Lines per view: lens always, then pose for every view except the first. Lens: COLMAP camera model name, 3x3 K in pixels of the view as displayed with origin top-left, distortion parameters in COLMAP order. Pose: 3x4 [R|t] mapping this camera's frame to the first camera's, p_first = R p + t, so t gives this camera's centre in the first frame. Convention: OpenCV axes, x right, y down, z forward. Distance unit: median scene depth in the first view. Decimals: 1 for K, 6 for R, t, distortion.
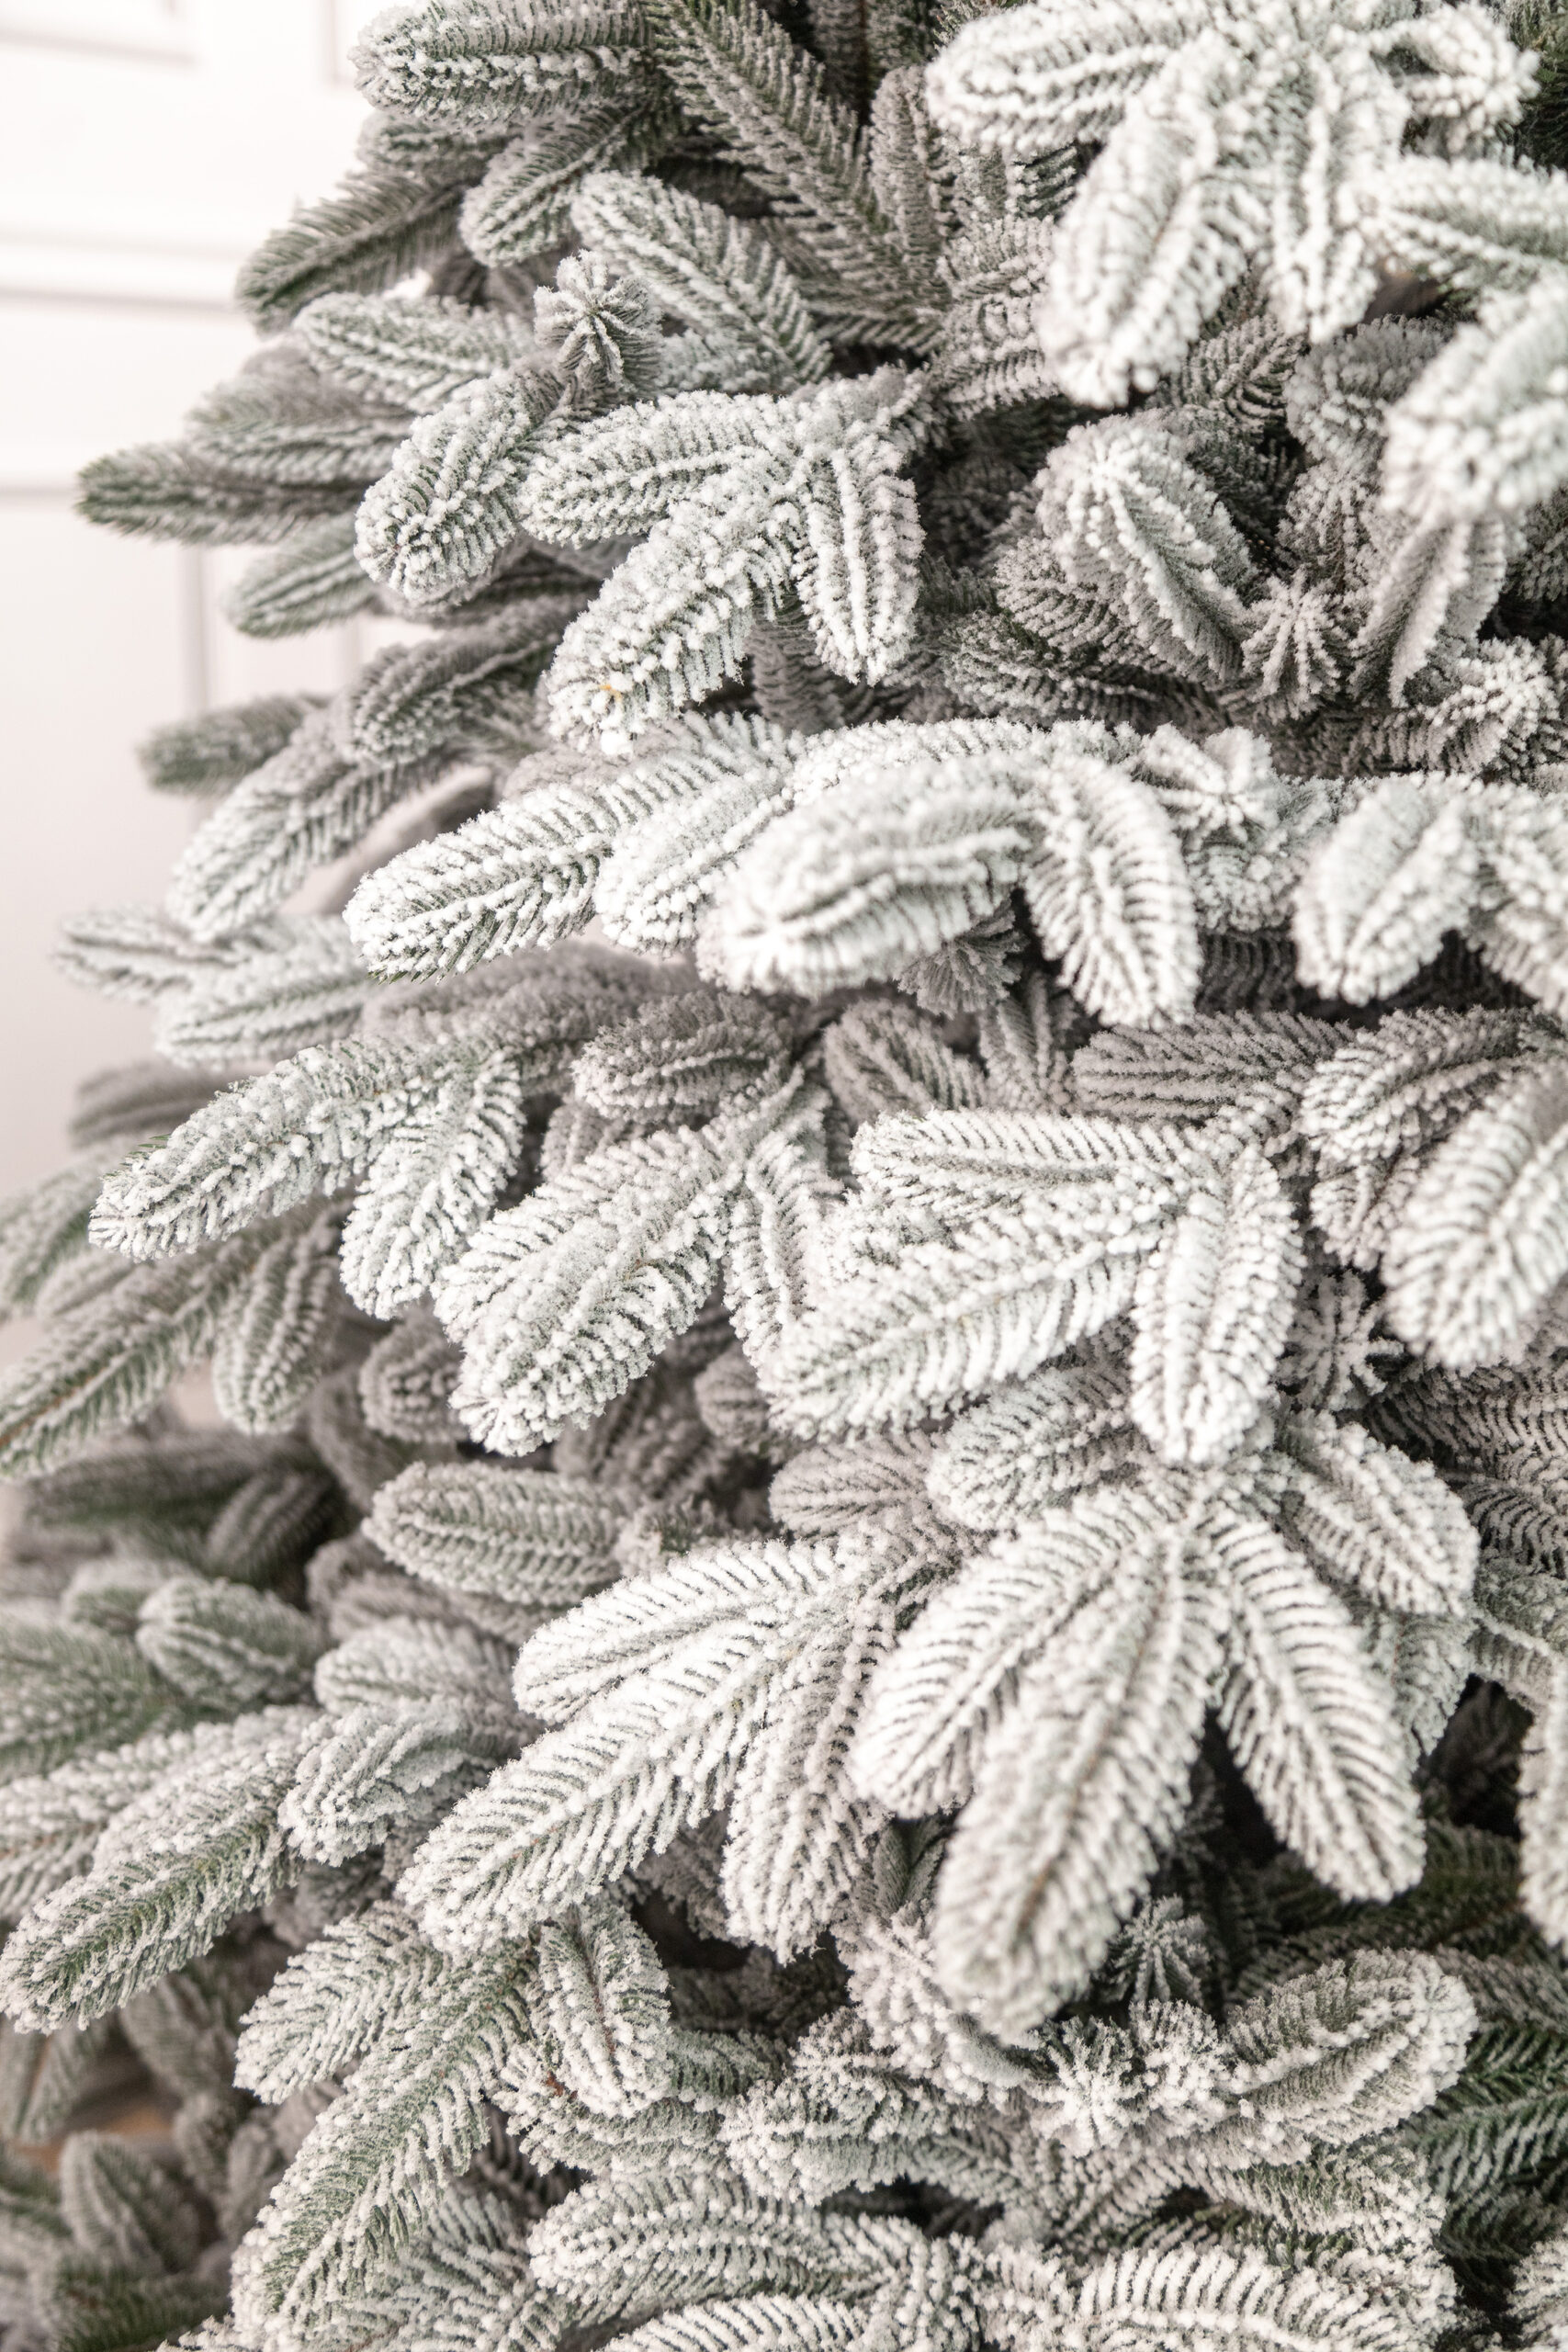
lens RADIAL K [[2588.0, 0, 784.0], [0, 2588.0, 1176.0], [0, 0, 1]] dist [-0.000069, -0.025007]
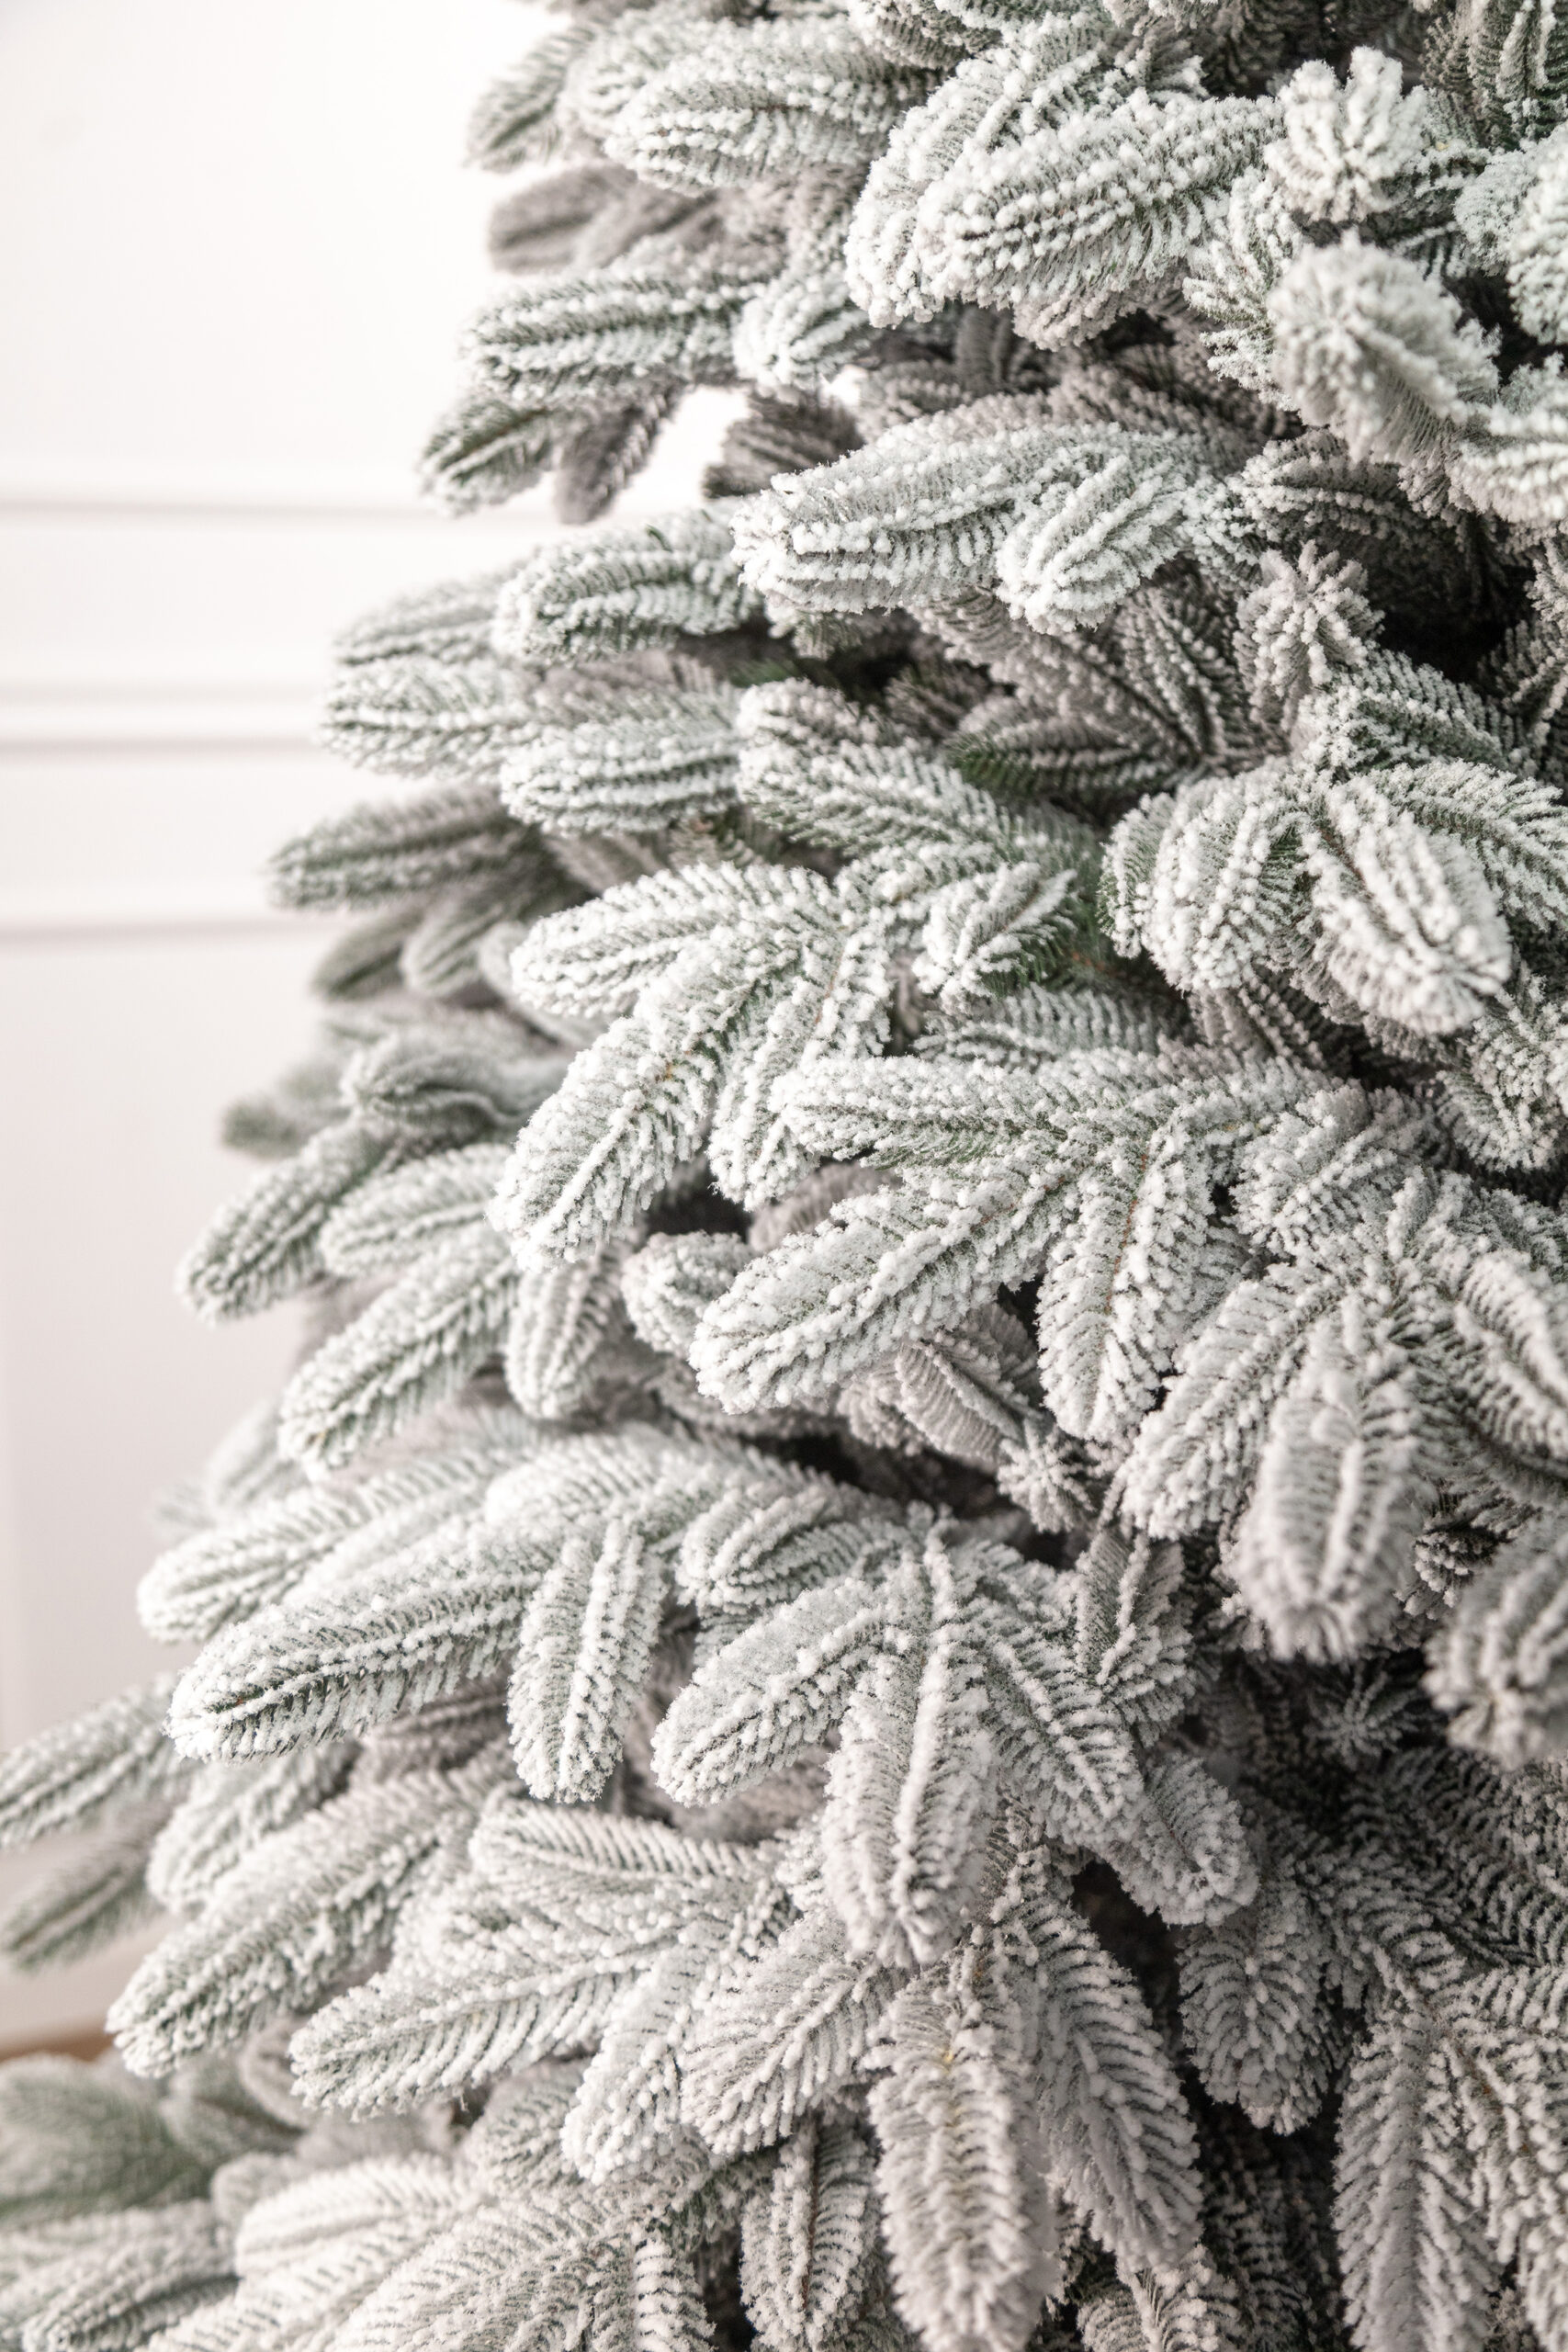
lens RADIAL K [[2588.0, 0, 784.0], [0, 2588.0, 1176.0], [0, 0, 1]] dist [-0.000069, -0.025007]
pose [[0.944051, 0.022097, -0.329057, 0.521283], [-0.054037, 0.994633, -0.088239, -0.204157], [0.325341, 0.101084, 0.940178, -0.077825]]
